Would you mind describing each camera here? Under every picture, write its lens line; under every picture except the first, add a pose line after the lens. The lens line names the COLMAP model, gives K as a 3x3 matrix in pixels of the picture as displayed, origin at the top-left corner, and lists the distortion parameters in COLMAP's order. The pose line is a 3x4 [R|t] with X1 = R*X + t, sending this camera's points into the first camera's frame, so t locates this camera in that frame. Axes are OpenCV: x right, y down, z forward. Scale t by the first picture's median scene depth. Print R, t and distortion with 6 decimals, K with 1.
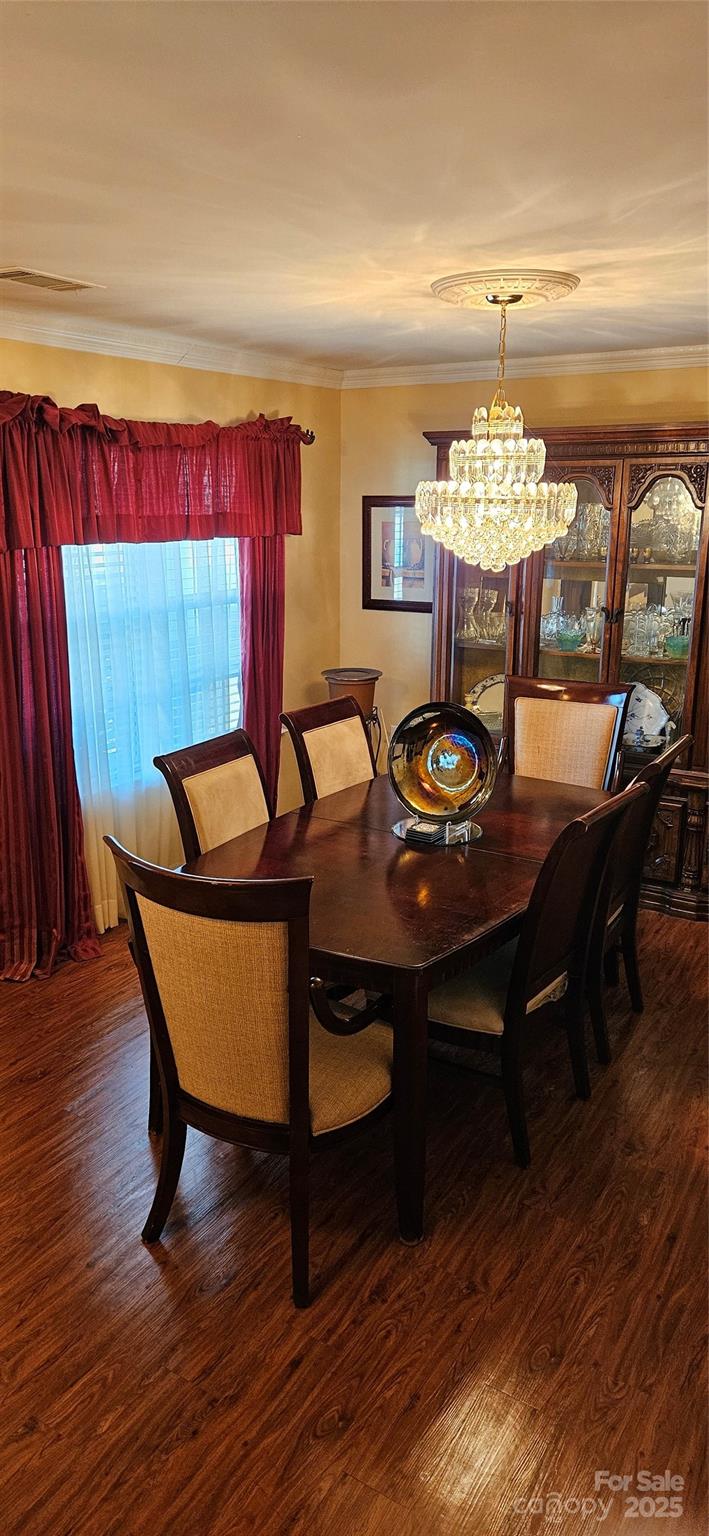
lens RADIAL K [[1054.3, 0, 354.5], [0, 1054.3, 768.0], [0, 0, 1]] dist [0.006769, -0.026260]
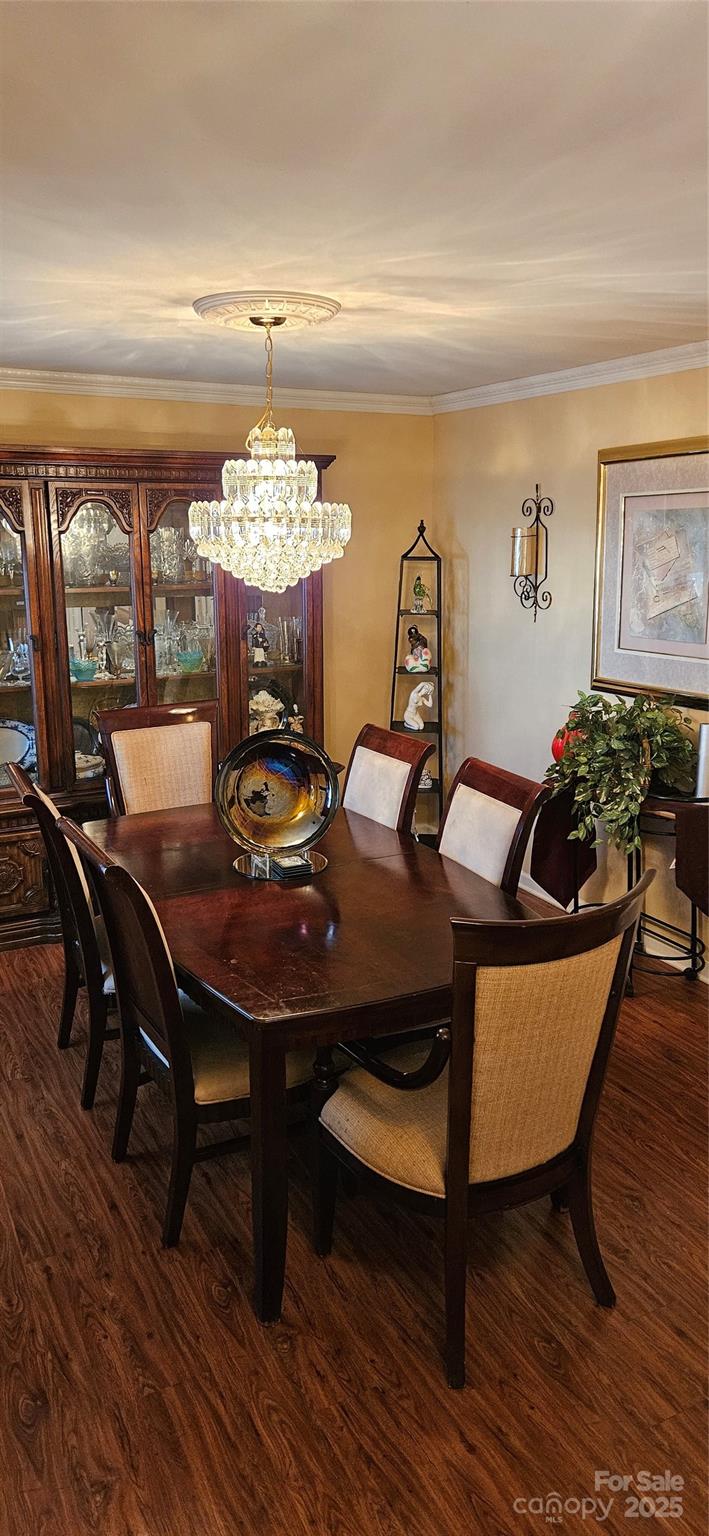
lens RADIAL K [[1028.4, 0, 356.2], [0, 1028.4, 740.0], [0, 0, 1]] dist [0.003476, -0.001357]
pose [[0.489795, -0.183260, 0.852359, -0.681668], [0.225137, 0.971085, 0.079416, -0.110515], [-0.842268, 0.153000, 0.516891, 0.458036]]
